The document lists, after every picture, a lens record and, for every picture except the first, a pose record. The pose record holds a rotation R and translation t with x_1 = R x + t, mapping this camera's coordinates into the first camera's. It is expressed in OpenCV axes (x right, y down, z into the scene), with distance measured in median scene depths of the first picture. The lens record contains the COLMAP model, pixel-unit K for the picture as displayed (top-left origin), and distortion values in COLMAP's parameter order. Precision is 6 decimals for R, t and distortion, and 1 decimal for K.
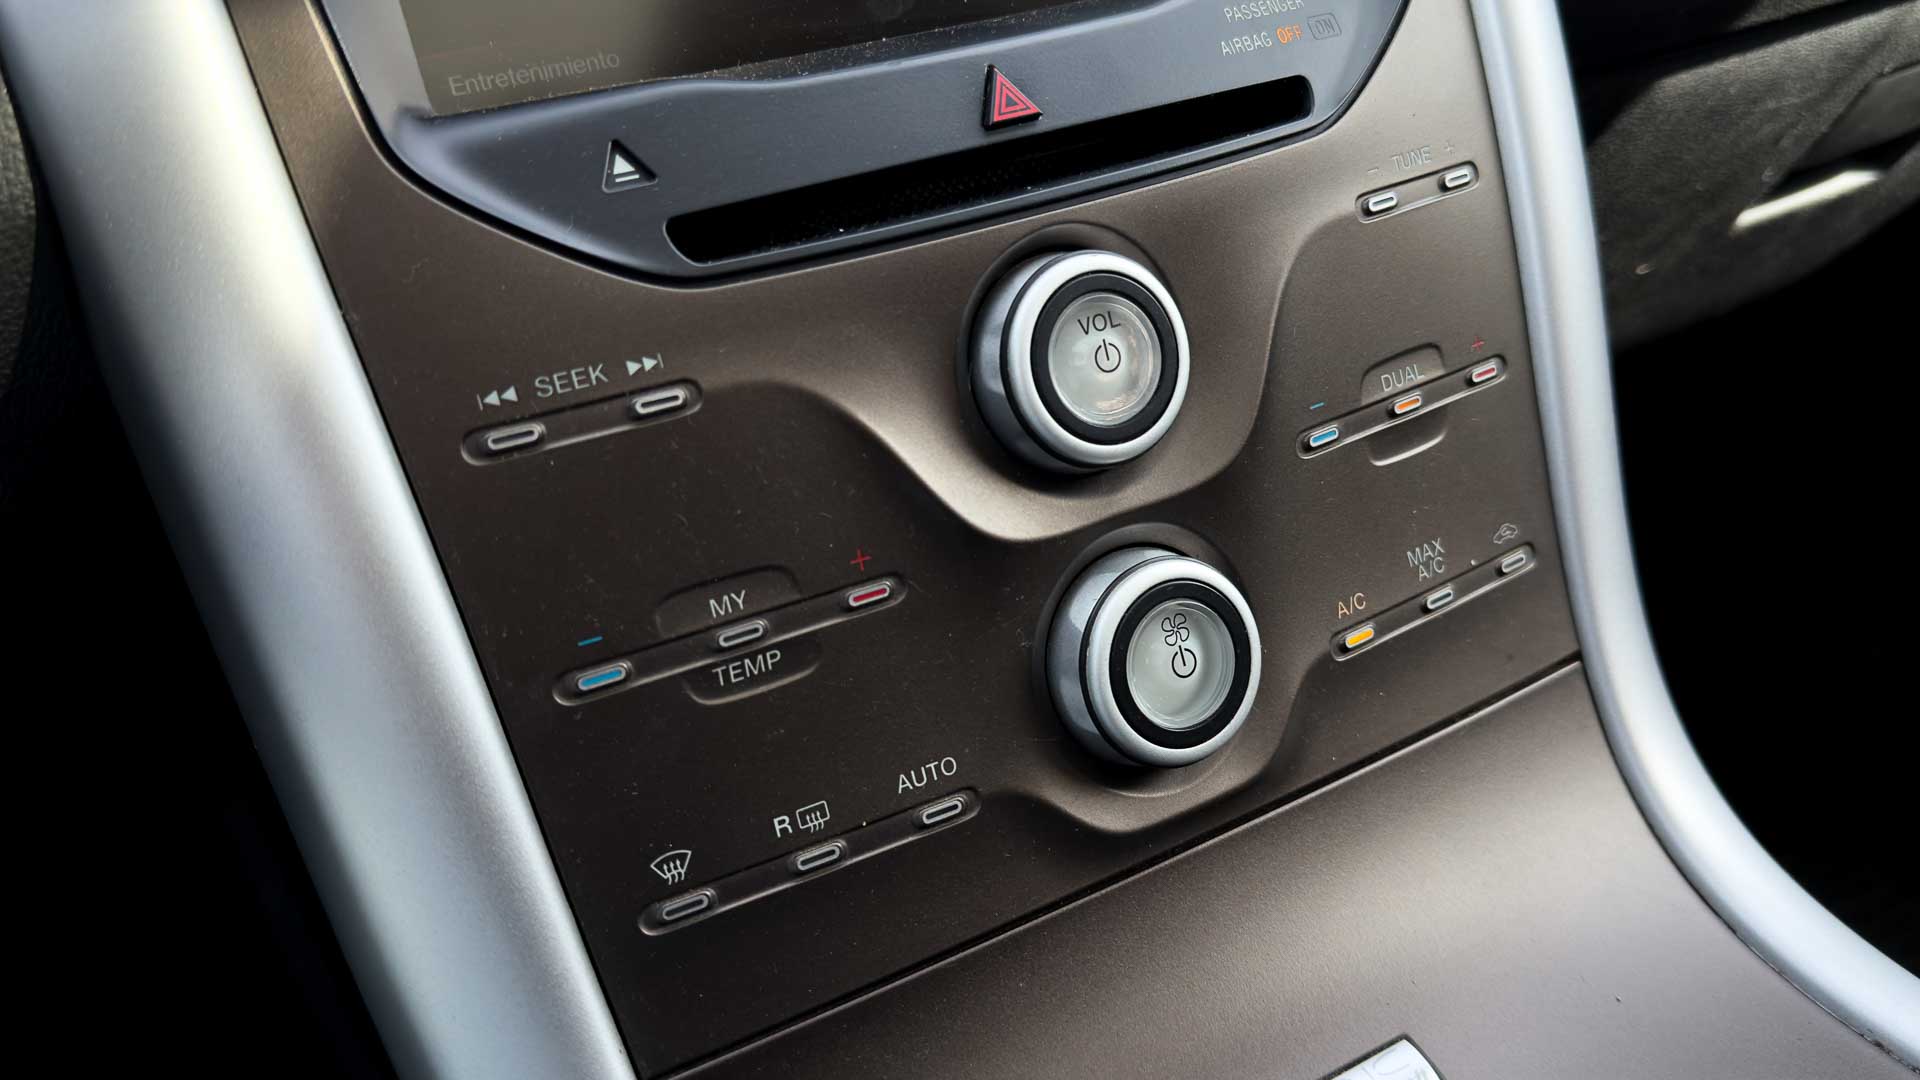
lens RADIAL K [[1614.7, 0, 949.8], [0, 1614.7, 503.6], [0, 0, 1]] dist [0.124386, -0.255350]
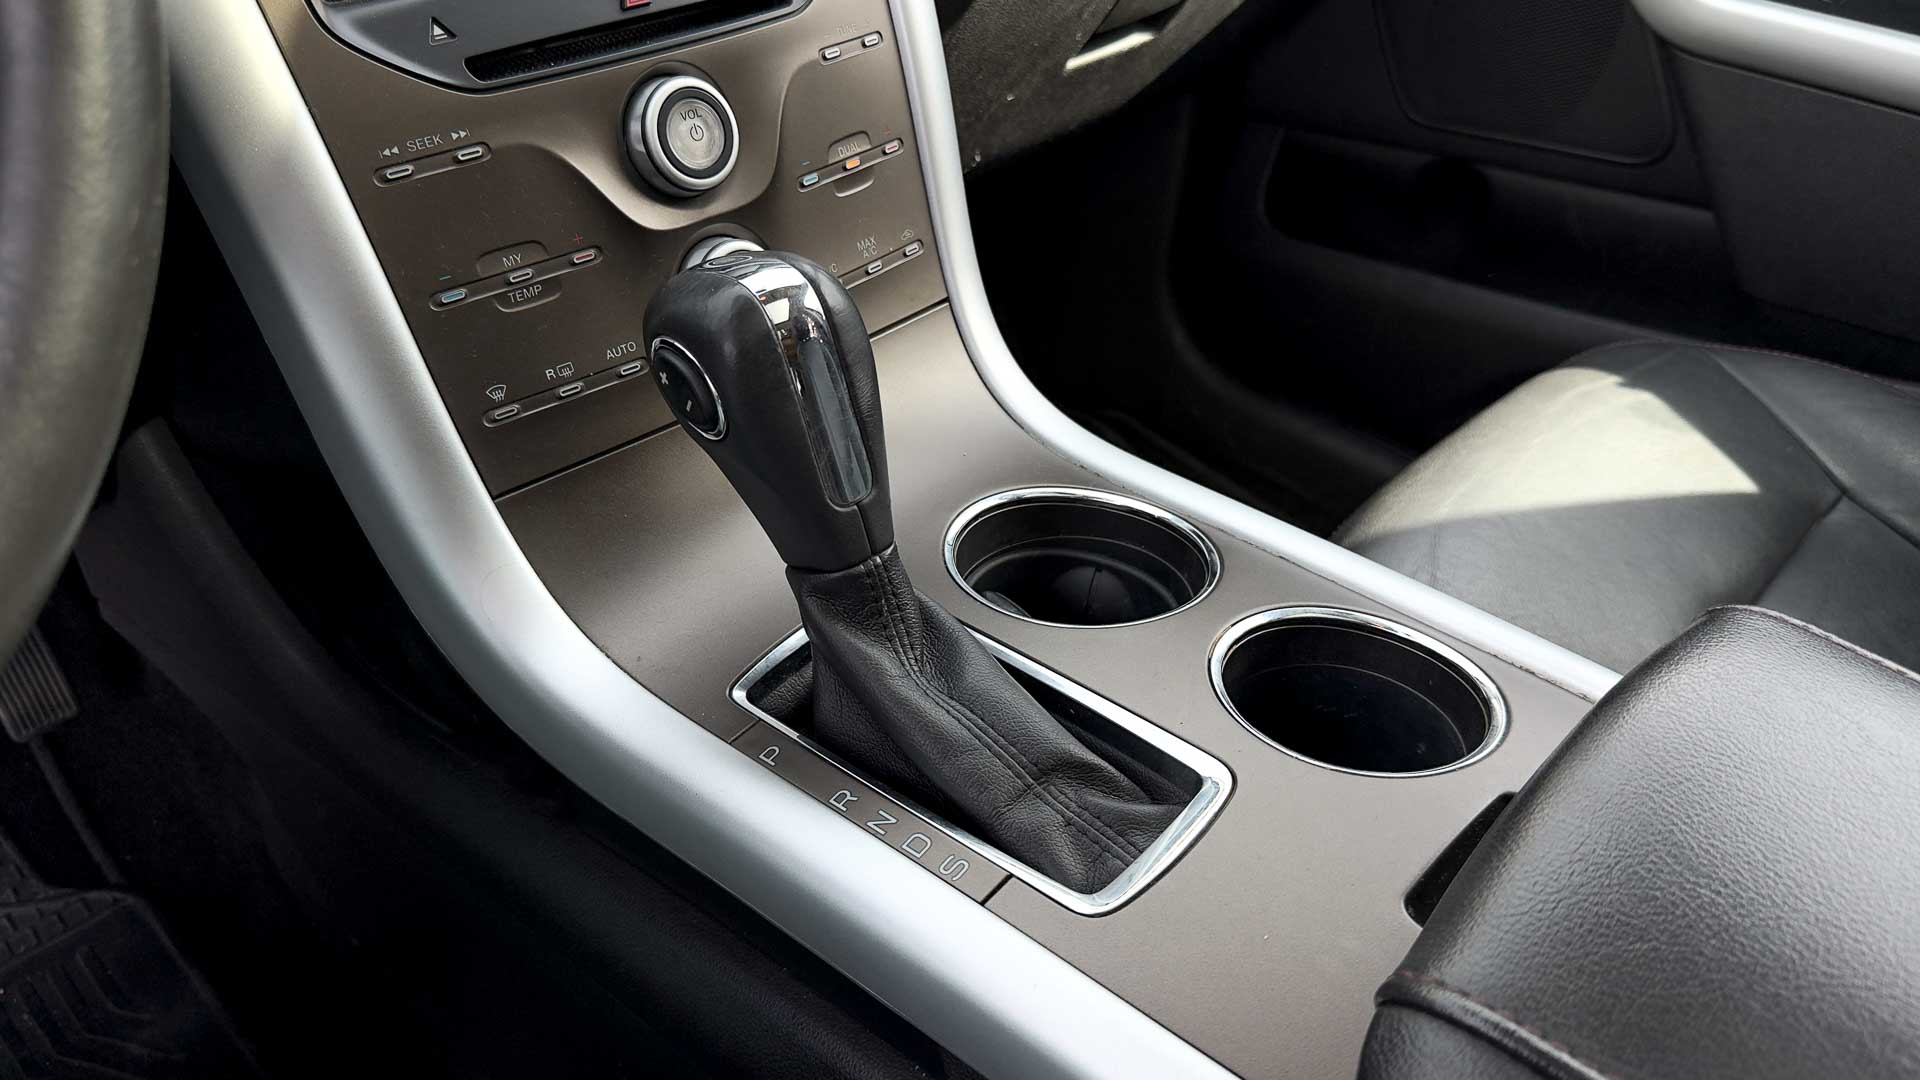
lens RADIAL K [[1419.2, 0, 964.3], [0, 1419.2, 533.9], [0, 0, 1]] dist [0.199585, -0.567250]
pose [[0.955073, -0.084317, 0.284125, -0.130703], [0.042235, 0.987614, 0.151112, 0.140306], [-0.293347, -0.132323, 0.946804, -0.820135]]
